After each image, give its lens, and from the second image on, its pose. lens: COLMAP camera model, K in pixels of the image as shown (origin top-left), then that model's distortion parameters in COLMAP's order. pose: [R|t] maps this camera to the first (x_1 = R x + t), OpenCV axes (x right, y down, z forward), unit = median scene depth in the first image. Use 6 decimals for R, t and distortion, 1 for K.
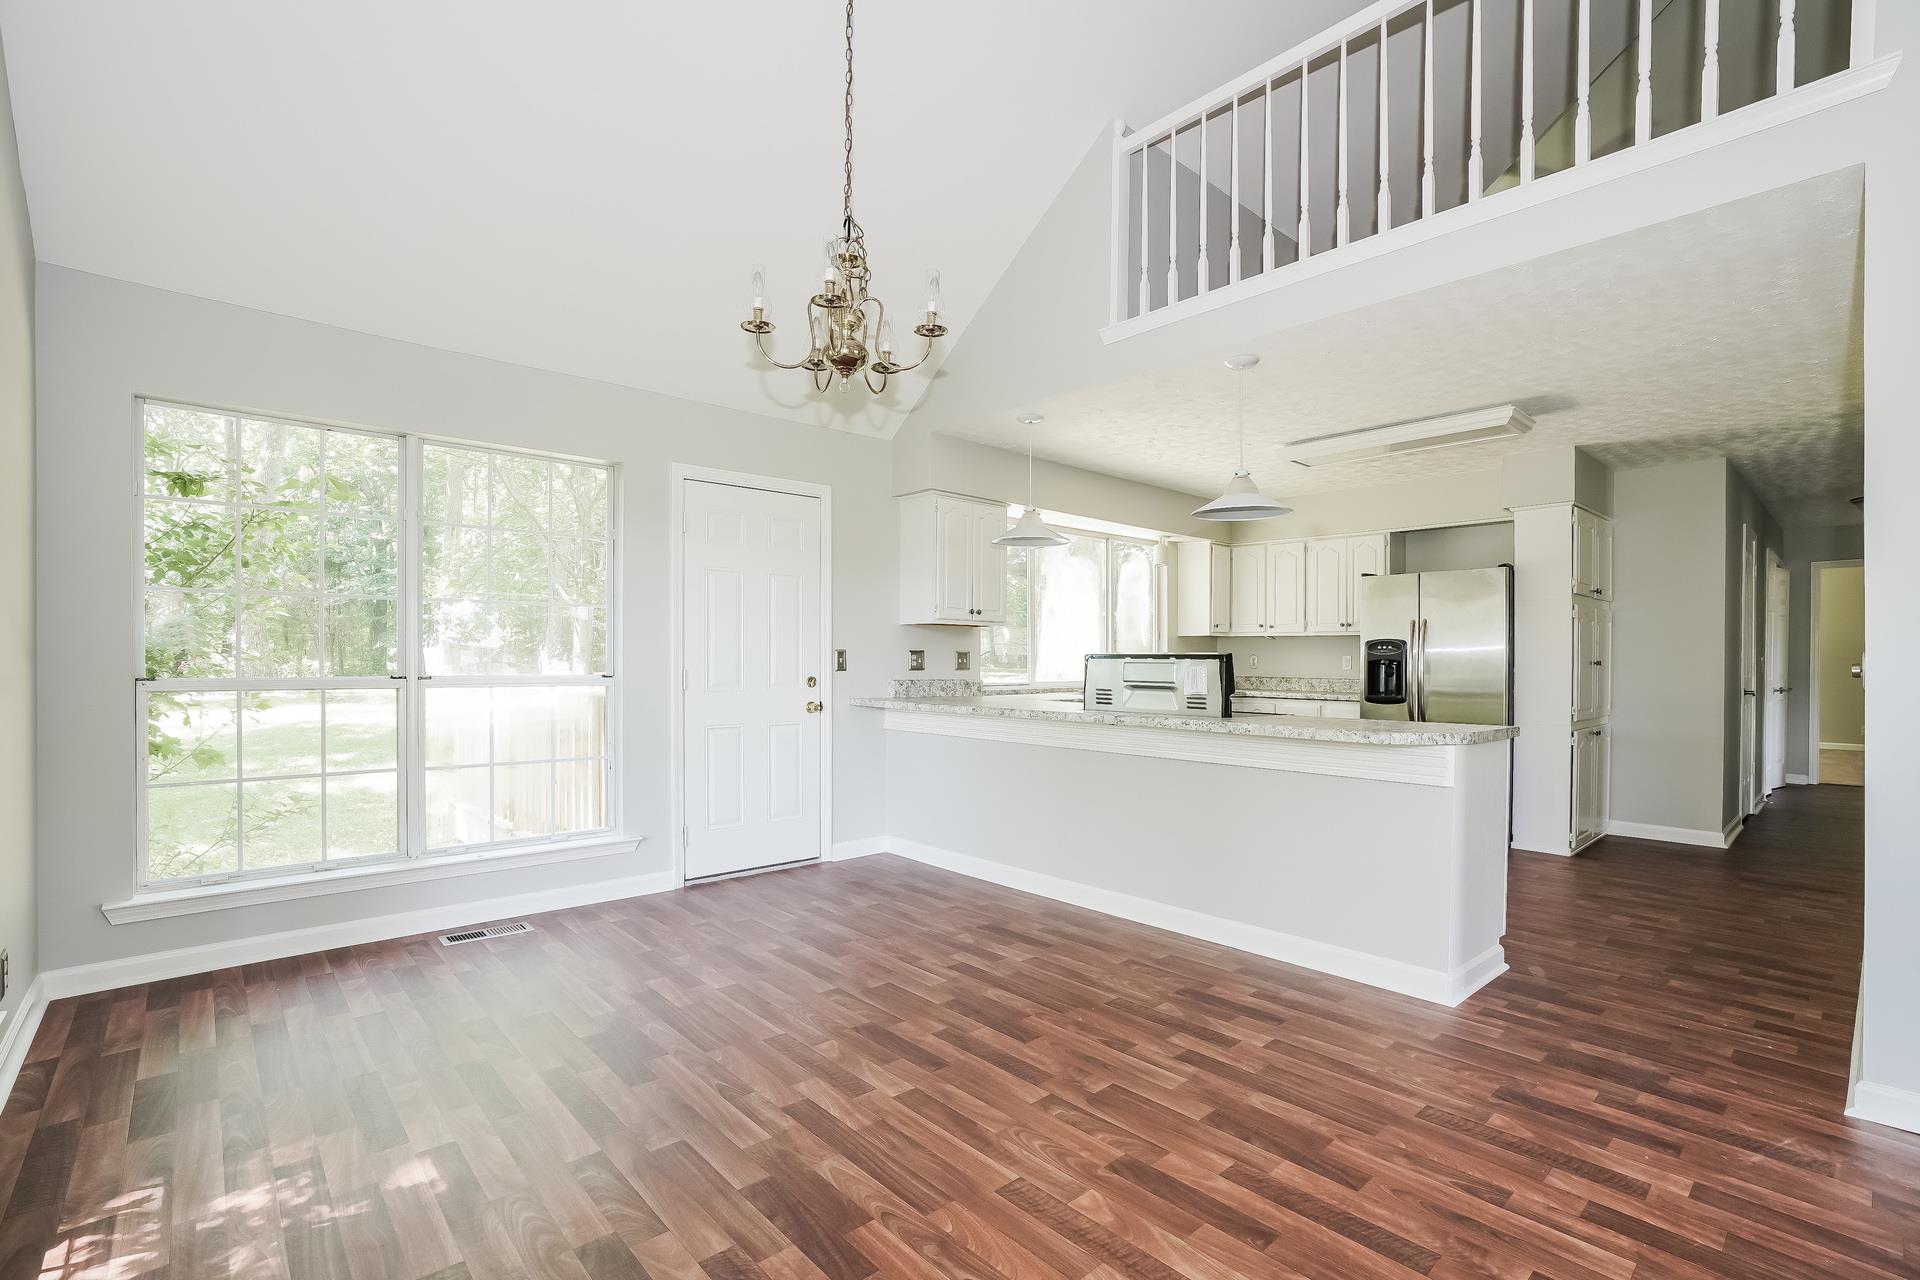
lens RADIAL K [[877.0, 0, 991.3], [0, 877.0, 682.3], [0, 0, 1]] dist [-0.084025, 0.035302]
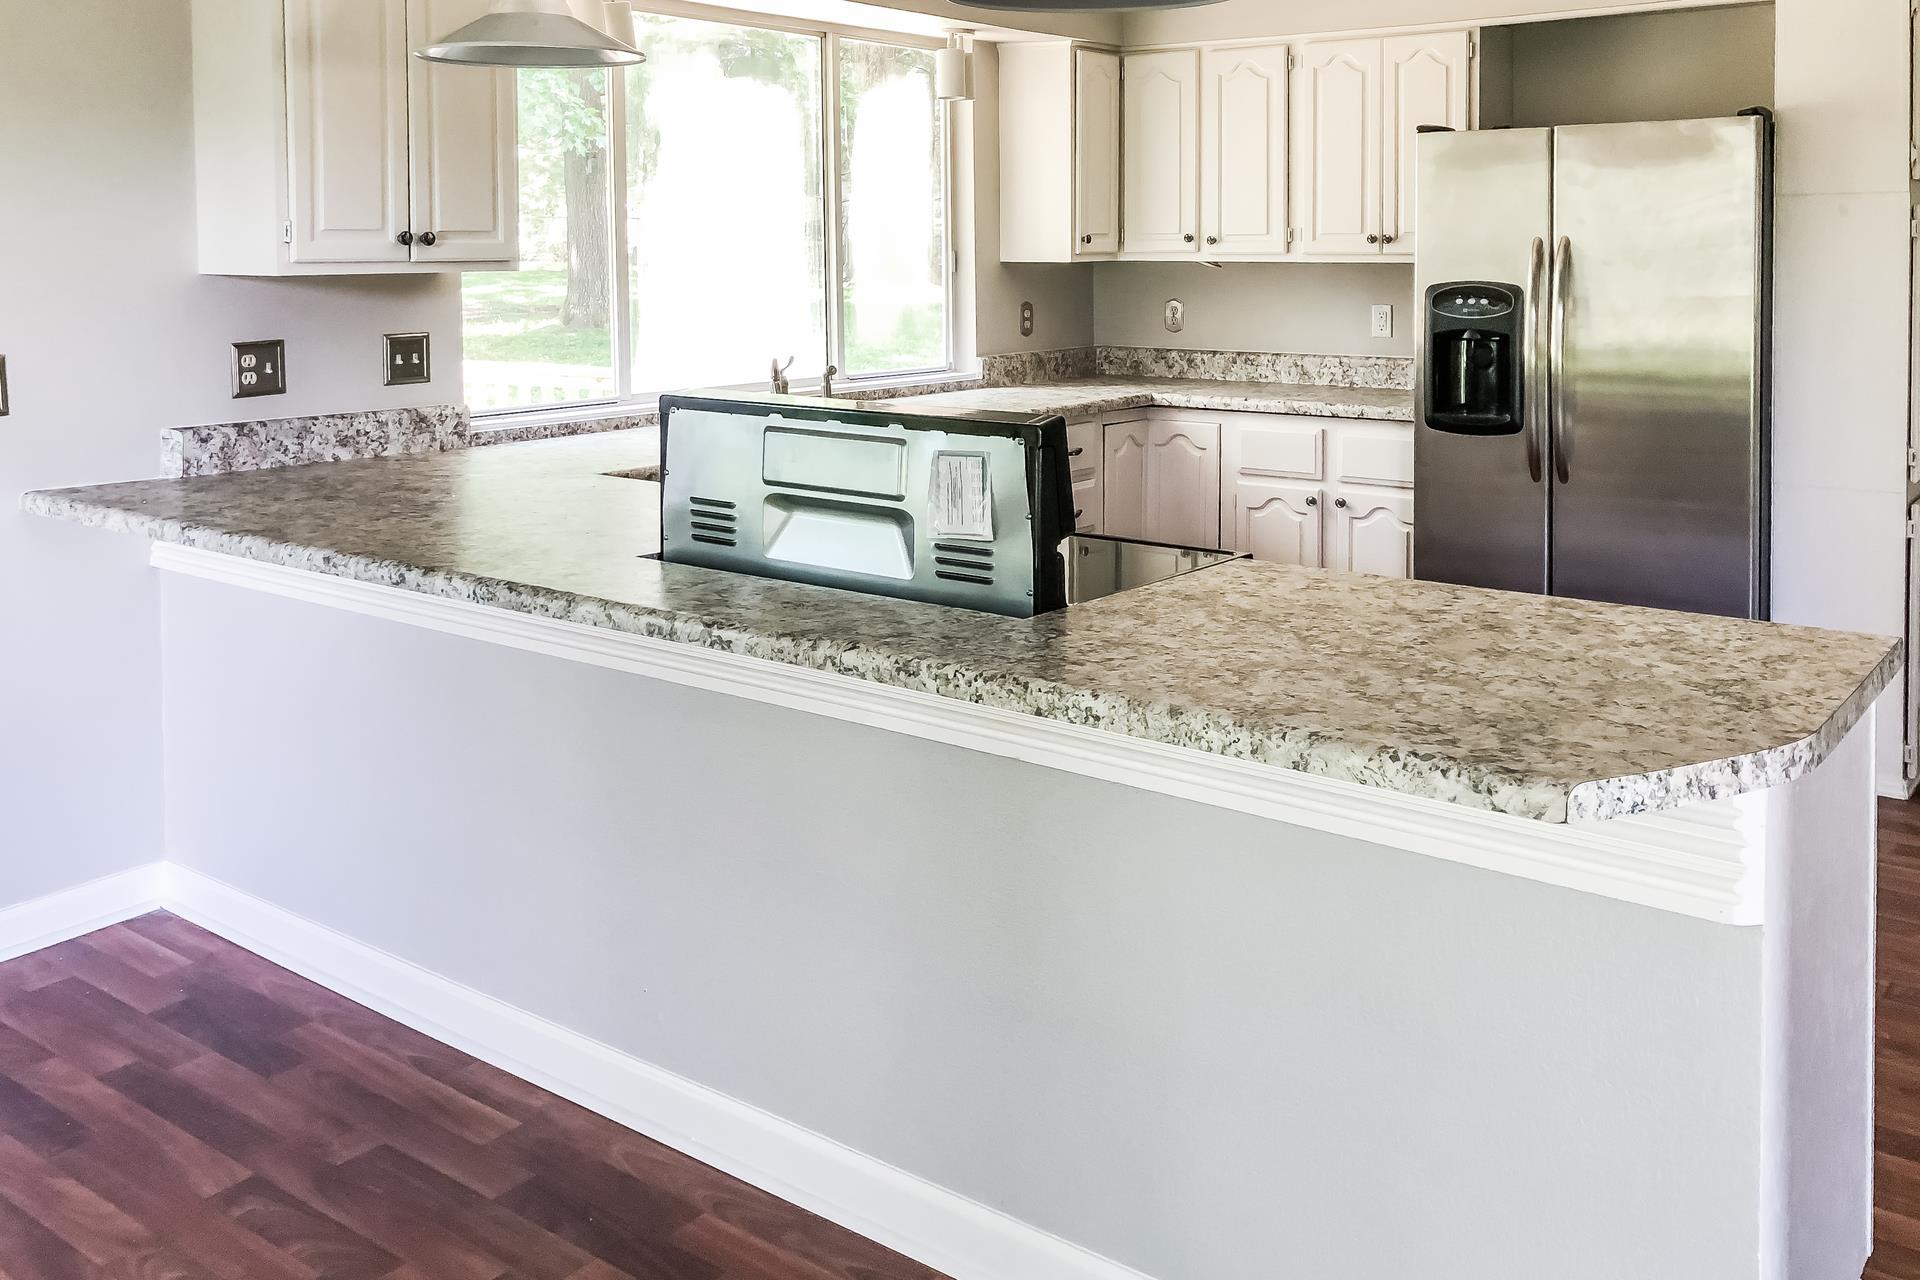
lens RADIAL K [[1678.3, 0, 1007.5], [0, 1678.3, 304.3], [0, 0, 1]] dist [0.022983, -0.010847]
pose [[0.984375, -0.012625, 0.175632, 0.102705], [0.010556, 0.999864, 0.012707, -0.059835], [-0.175768, -0.010654, 0.984374, 0.267779]]
